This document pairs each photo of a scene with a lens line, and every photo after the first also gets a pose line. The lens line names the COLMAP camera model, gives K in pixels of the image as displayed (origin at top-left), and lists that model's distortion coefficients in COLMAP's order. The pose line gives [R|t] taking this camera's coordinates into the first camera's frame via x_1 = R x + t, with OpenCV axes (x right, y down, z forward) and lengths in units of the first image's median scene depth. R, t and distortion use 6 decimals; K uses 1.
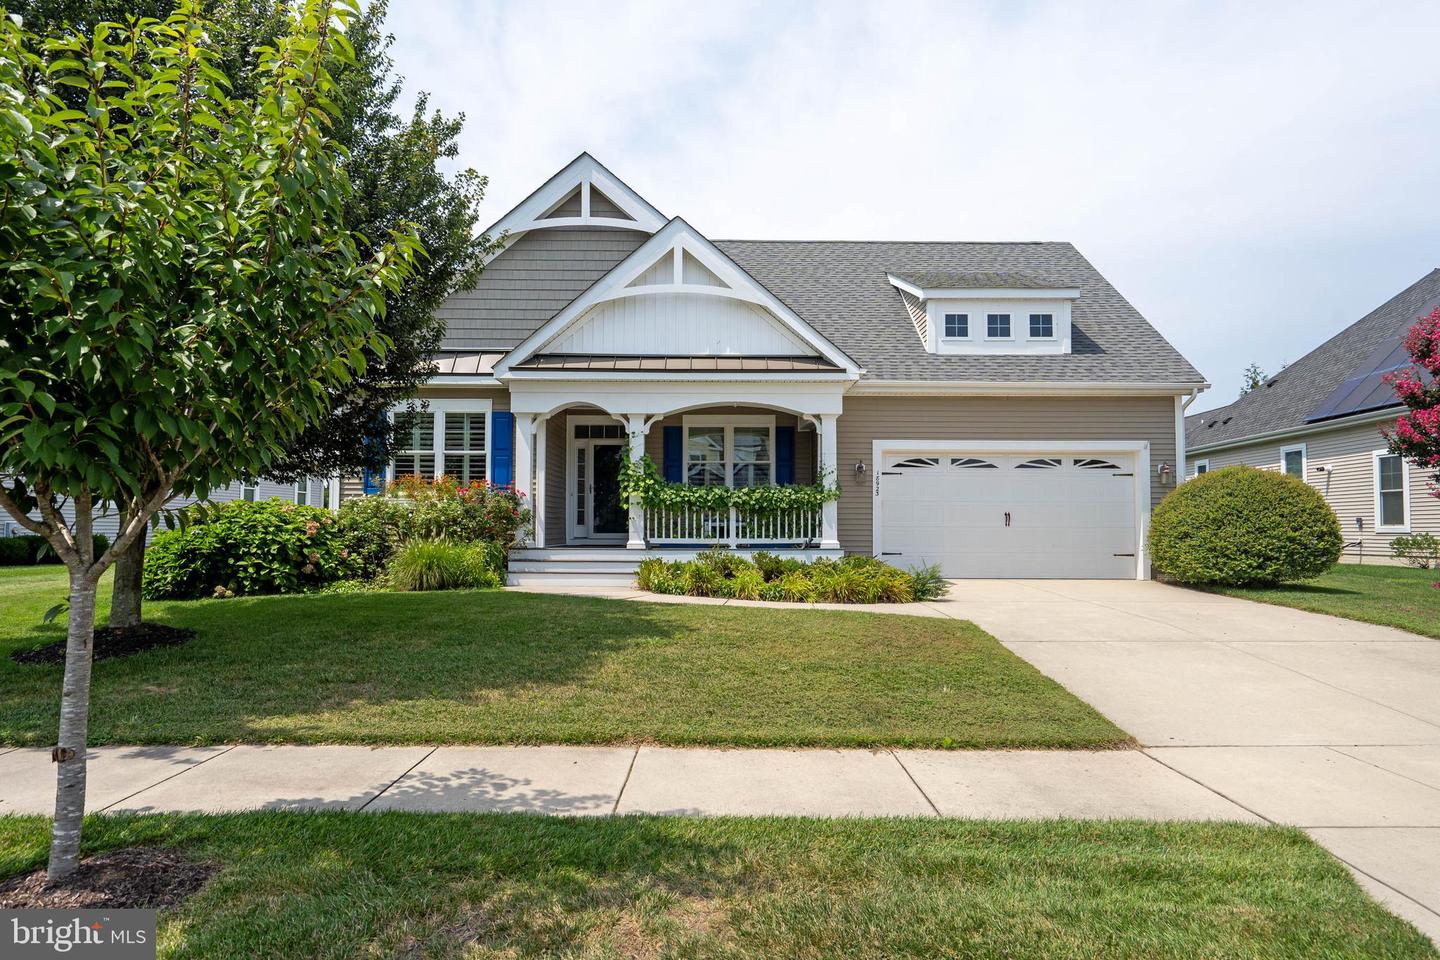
lens RADIAL K [[800.2, 0, 722.5], [0, 800.2, 475.2], [0, 0, 1]] dist [-0.005464, -0.000100]
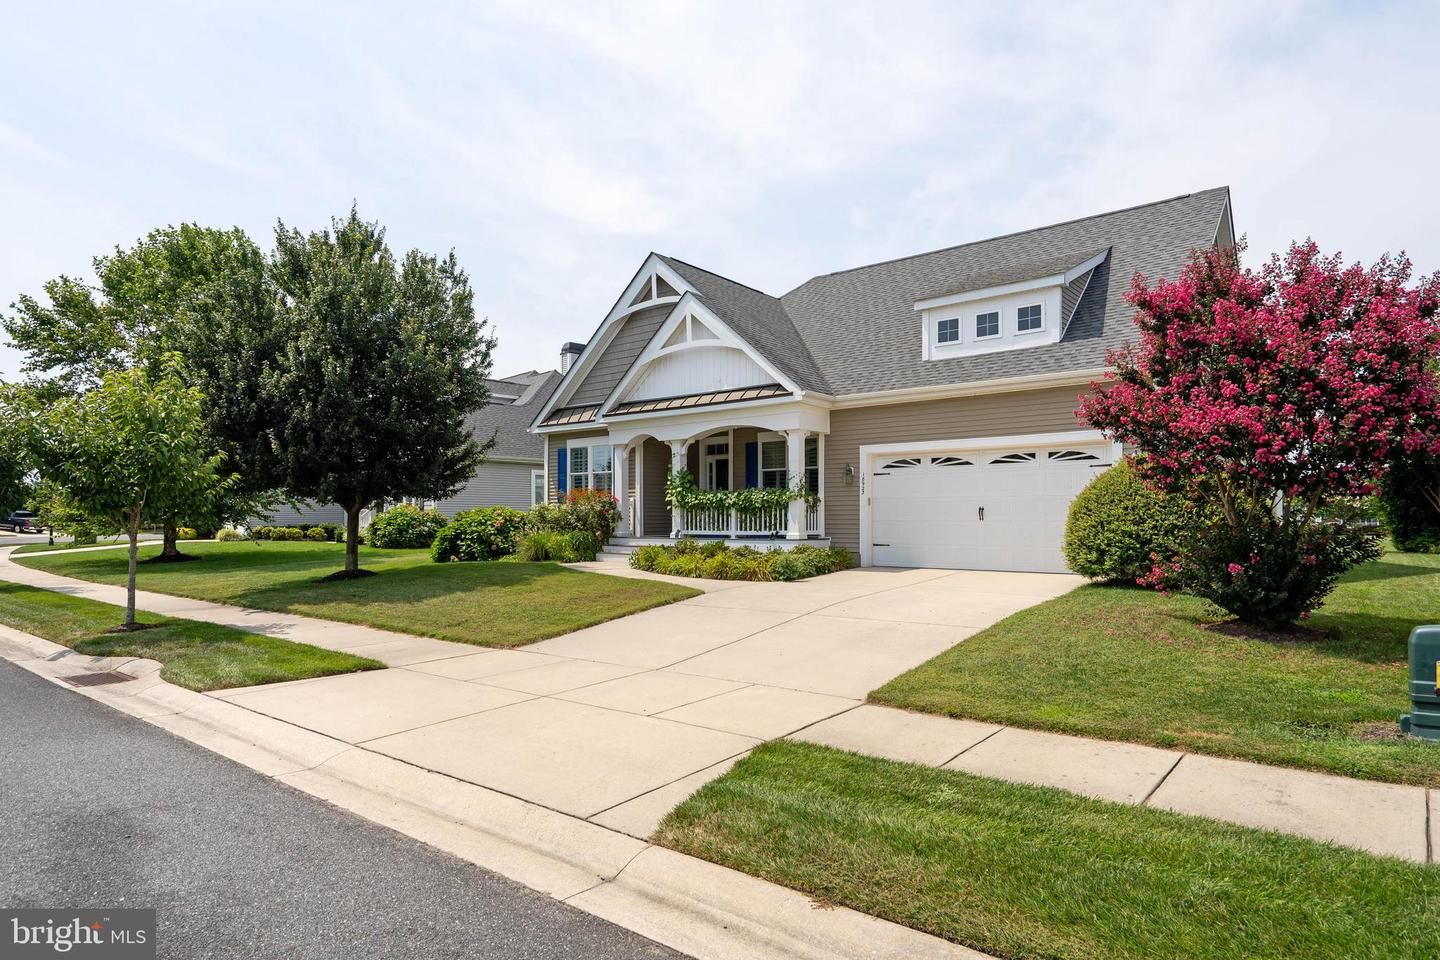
lens RADIAL K [[800.2, 0, 720.0], [0, 800.2, 489.5], [0, 0, 1]] dist [-0.005464, -0.000100]
pose [[0.779075, -0.028730, -0.626273, 0.797030], [0.044824, 0.998945, 0.009934, -0.001798], [0.625327, -0.035812, 0.779541, -0.023286]]
